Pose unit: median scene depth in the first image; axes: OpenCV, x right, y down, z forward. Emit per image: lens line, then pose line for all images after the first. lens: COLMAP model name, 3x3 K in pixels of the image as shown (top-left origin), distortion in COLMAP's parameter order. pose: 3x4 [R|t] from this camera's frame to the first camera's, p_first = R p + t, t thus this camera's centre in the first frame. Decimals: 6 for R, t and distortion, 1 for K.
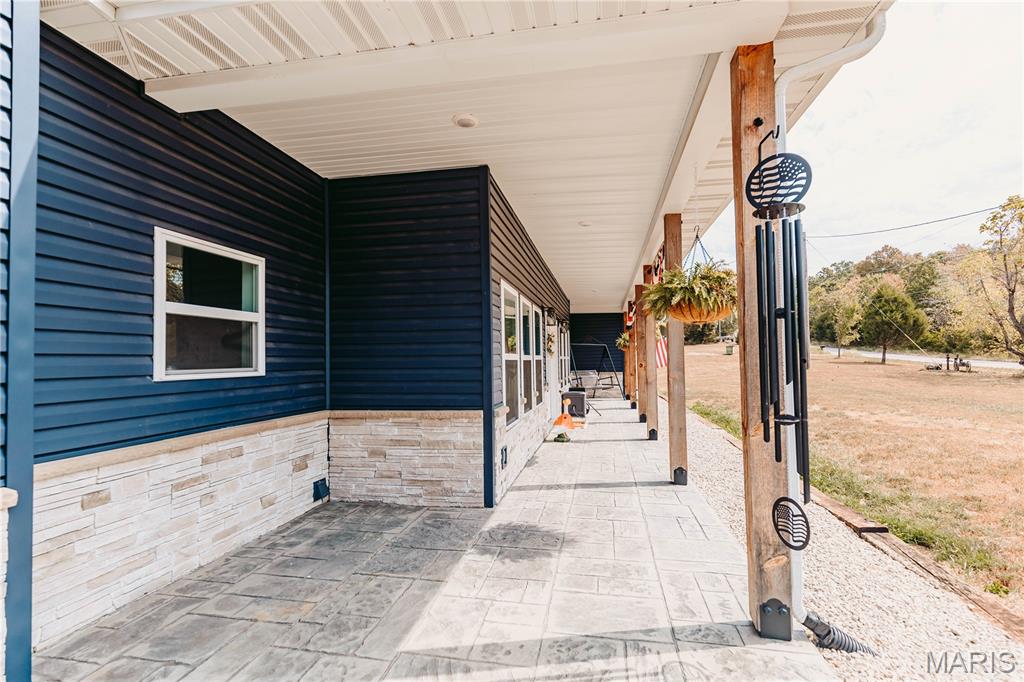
lens RADIAL K [[465.8, 0, 512.1], [0, 465.8, 342.2], [0, 0, 1]] dist [0.006463, -0.002099]
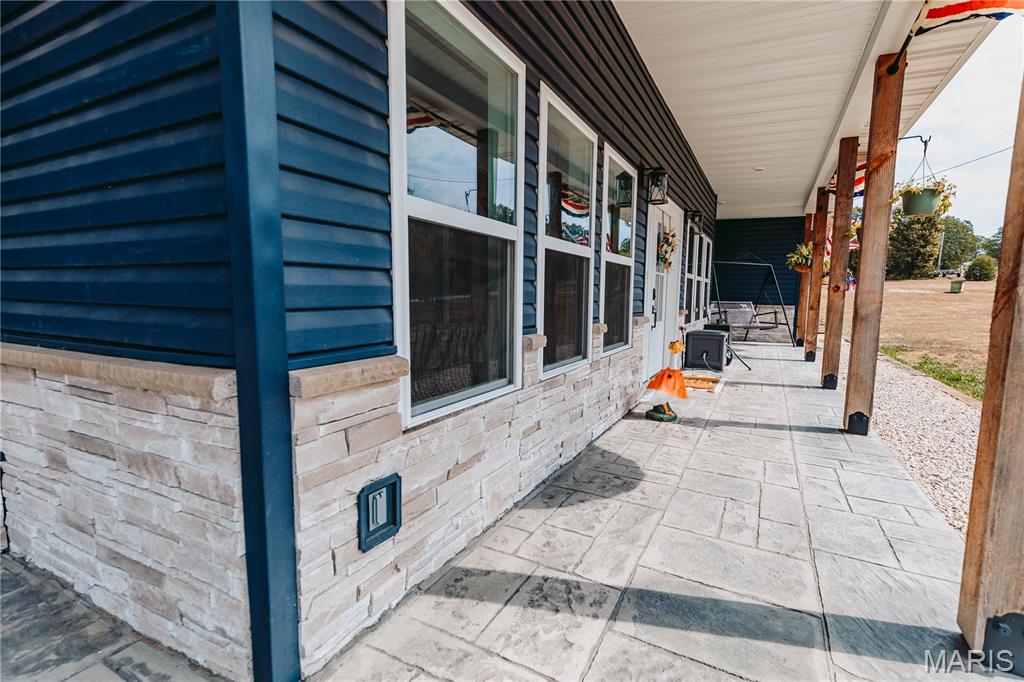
lens RADIAL K [[465.8, 0, 516.8], [0, 465.8, 344.1], [0, 0, 1]] dist [0.006463, -0.002099]
pose [[0.954959, 0.056611, -0.291289, 0.069083], [-0.013666, 0.988982, 0.147405, 0.033915], [0.296424, -0.136785, 0.945210, 0.309739]]
